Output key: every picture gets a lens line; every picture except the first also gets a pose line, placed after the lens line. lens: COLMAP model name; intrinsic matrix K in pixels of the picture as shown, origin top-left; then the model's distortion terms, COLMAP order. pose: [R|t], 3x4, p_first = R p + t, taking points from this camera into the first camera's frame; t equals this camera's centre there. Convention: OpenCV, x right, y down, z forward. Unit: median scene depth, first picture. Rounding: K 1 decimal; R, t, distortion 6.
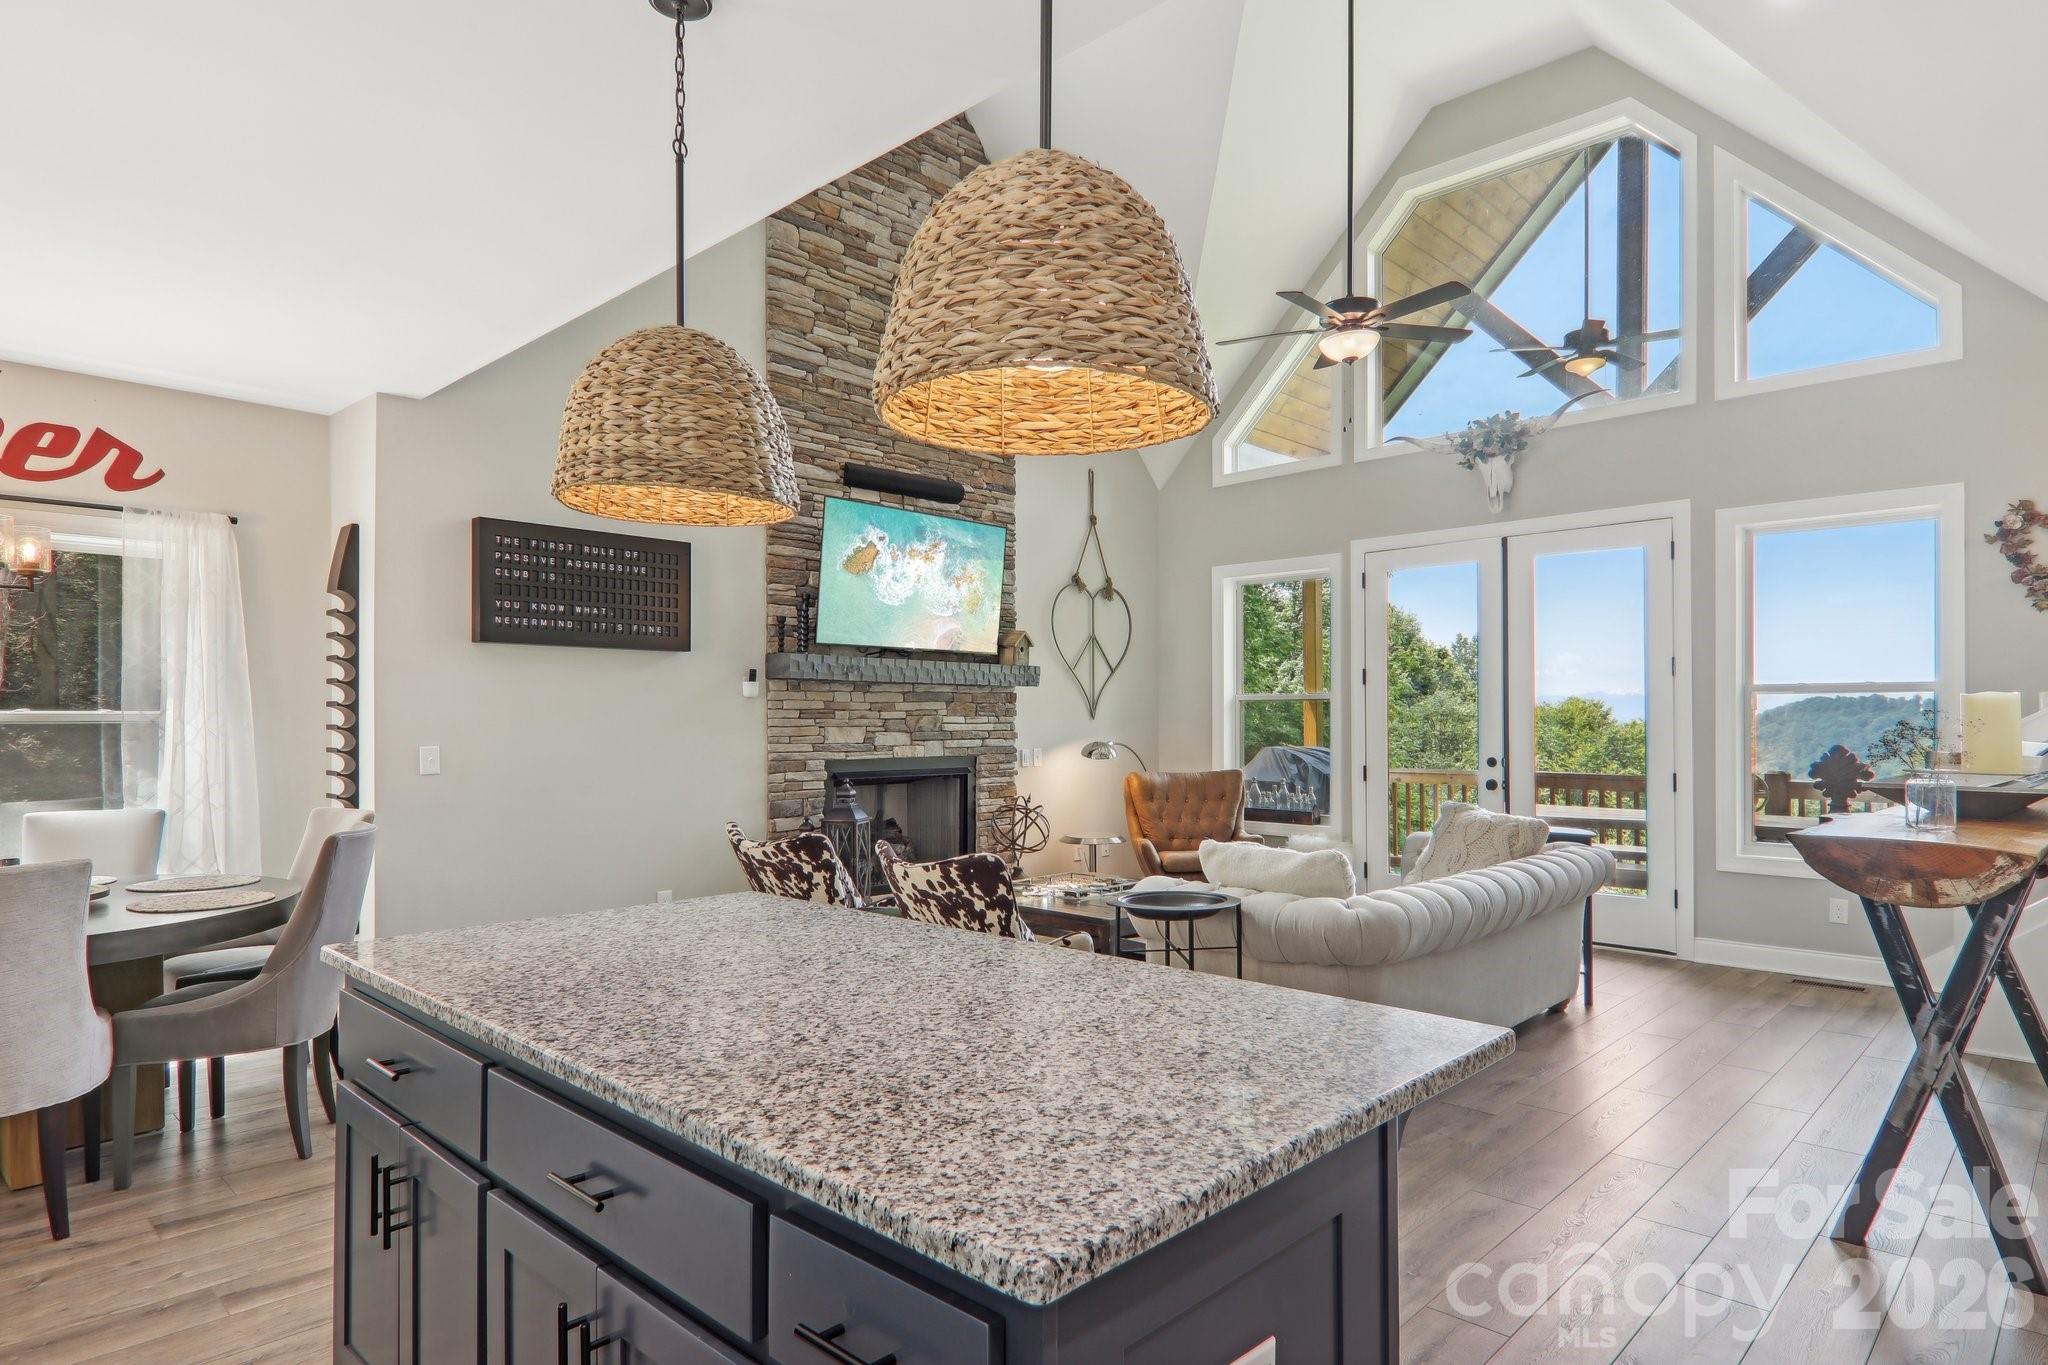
lens RADIAL K [[1159.1, 0, 1024.0], [0, 1159.1, 682.5], [0, 0, 1]] dist [0.016407, -0.001731]
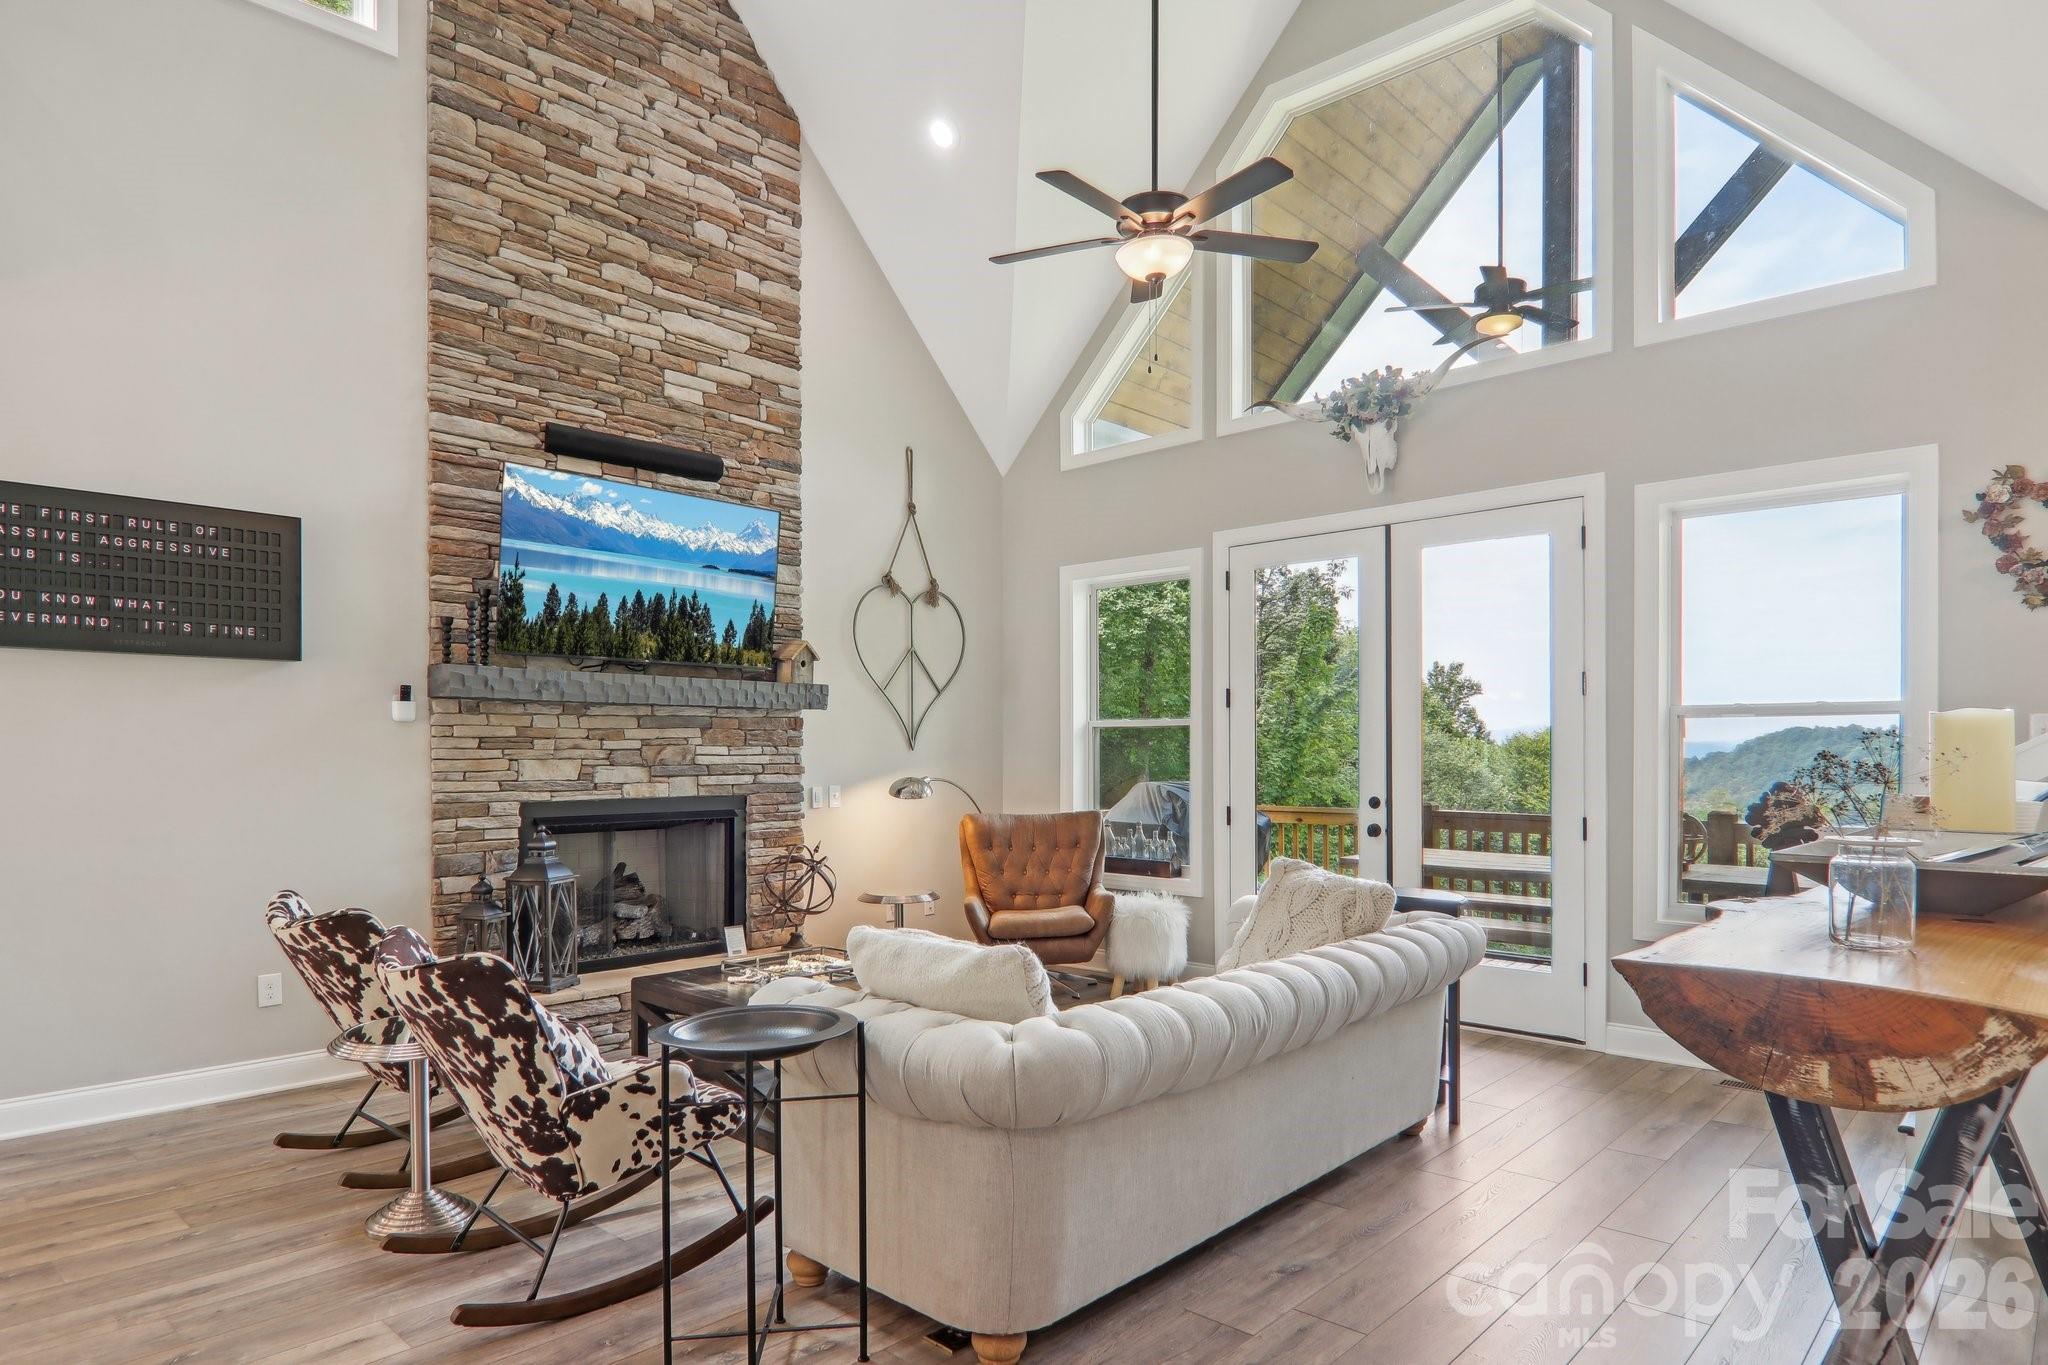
lens RADIAL K [[1190.4, 0, 1022.2], [0, 1190.4, 722.8], [0, 0, 1]] dist [-0.002050, -0.001528]
pose [[0.999822, 0.000550, 0.018873, 0.153557], [-0.000715, 0.999962, 0.008740, 0.006091], [-0.018868, -0.008752, 0.999784, 0.188633]]
